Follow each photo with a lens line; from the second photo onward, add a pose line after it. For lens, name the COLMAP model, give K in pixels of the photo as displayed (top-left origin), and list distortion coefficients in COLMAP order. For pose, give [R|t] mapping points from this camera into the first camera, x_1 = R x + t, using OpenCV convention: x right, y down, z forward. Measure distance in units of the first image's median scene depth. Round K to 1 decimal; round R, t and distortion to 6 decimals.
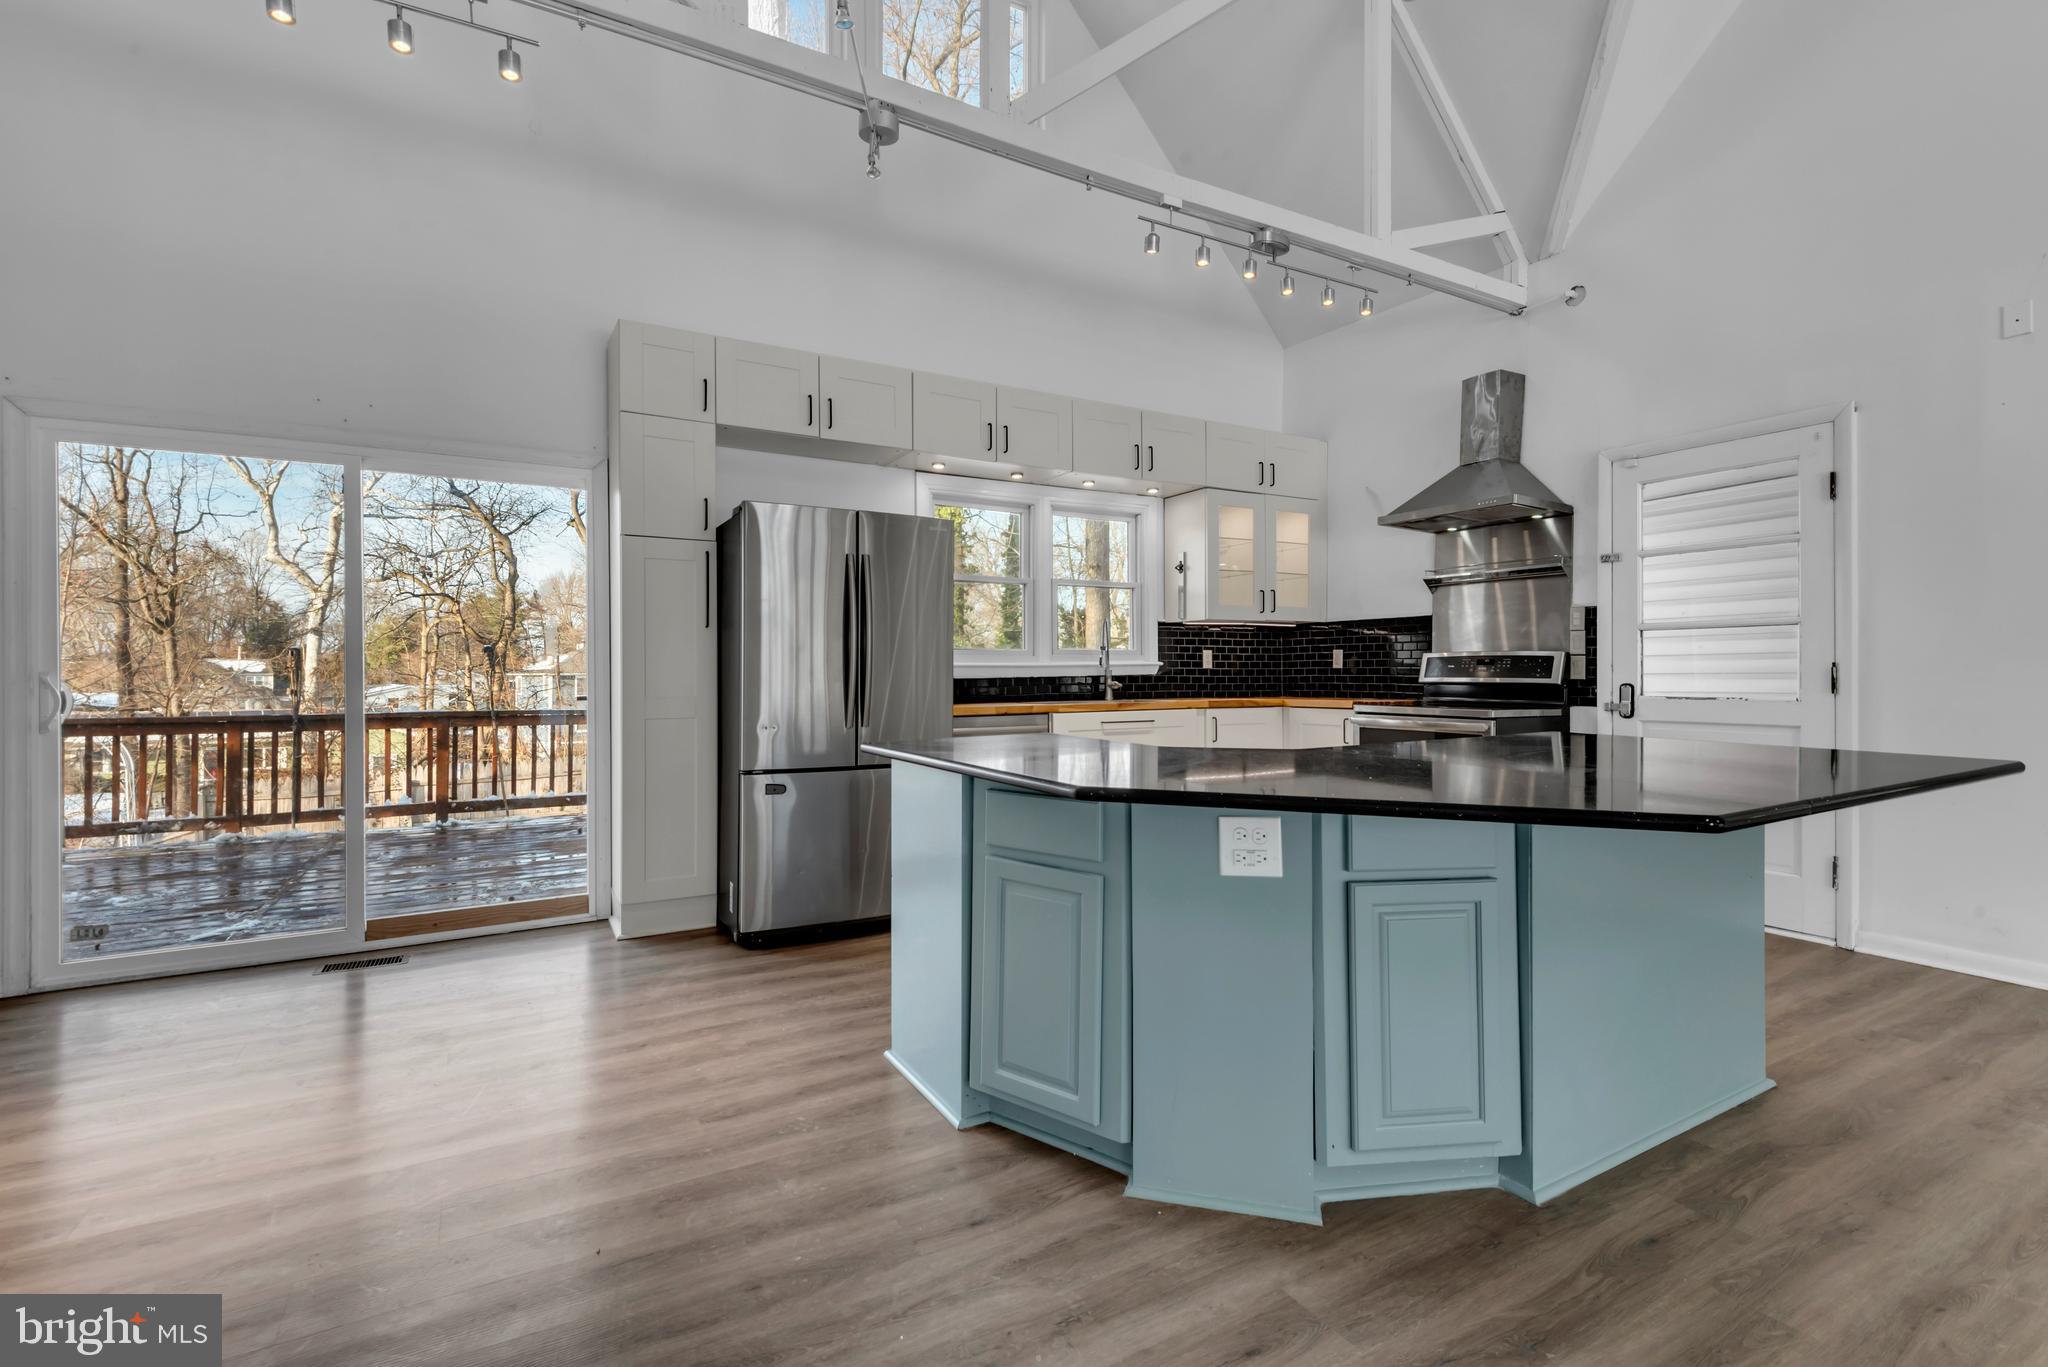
lens RADIAL K [[928.2, 0, 1029.6], [0, 928.2, 672.1], [0, 0, 1]] dist [0.010179, -0.000423]
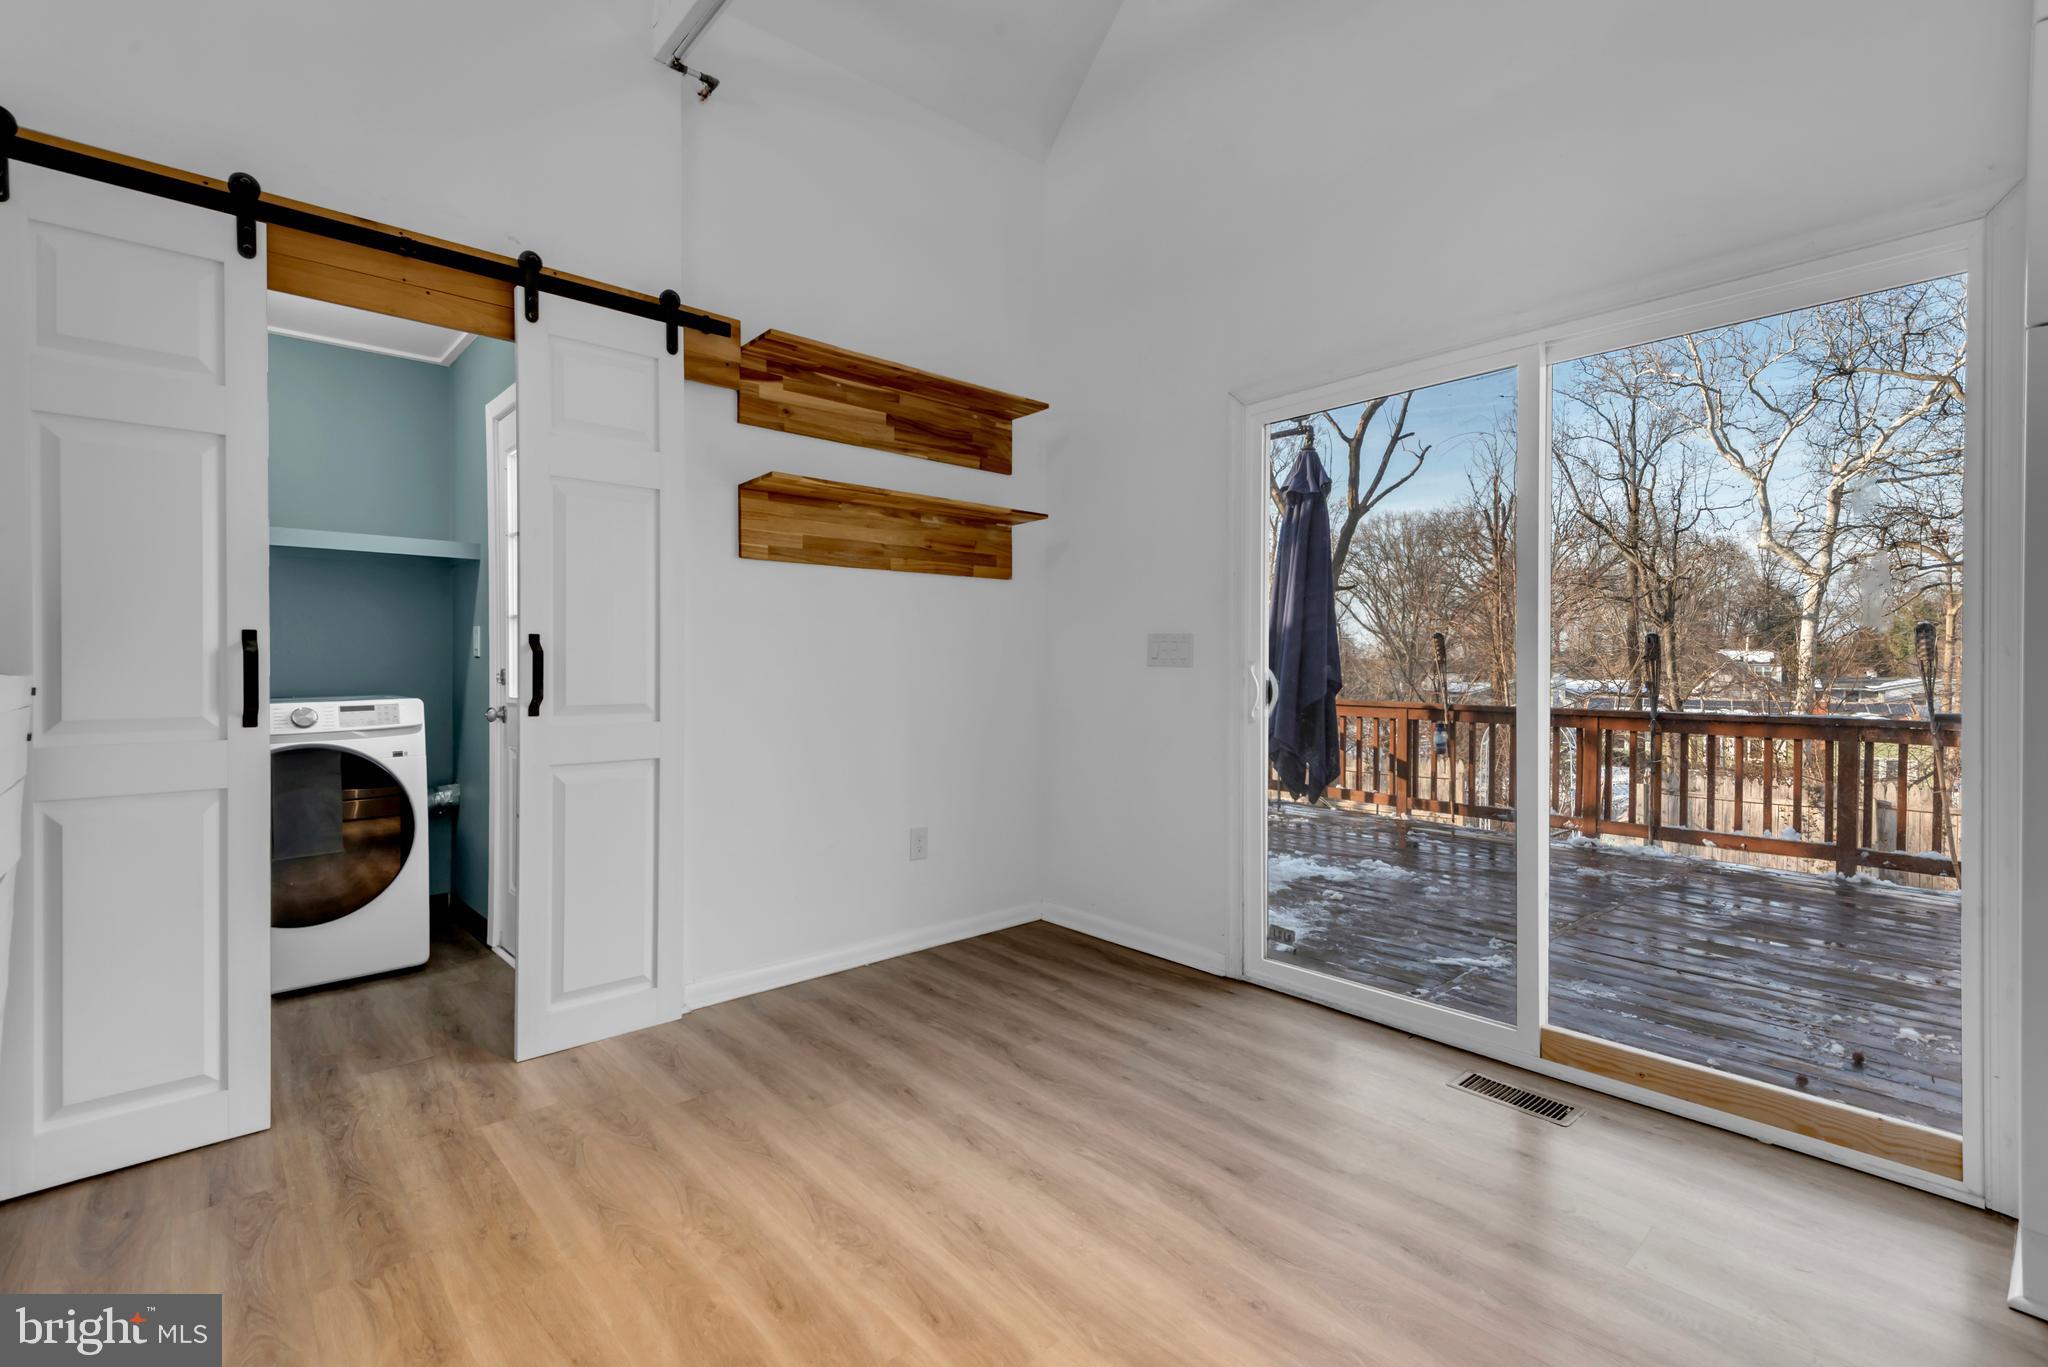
lens RADIAL K [[928.2, 0, 1029.6], [0, 928.2, 672.1], [0, 0, 1]] dist [0.010179, -0.000423]
pose [[0.203079, 0.012744, -0.979079, -0.085085], [-0.001361, 0.999918, 0.012733, -0.001626], [0.979161, -0.001254, 0.203080, 0.336041]]
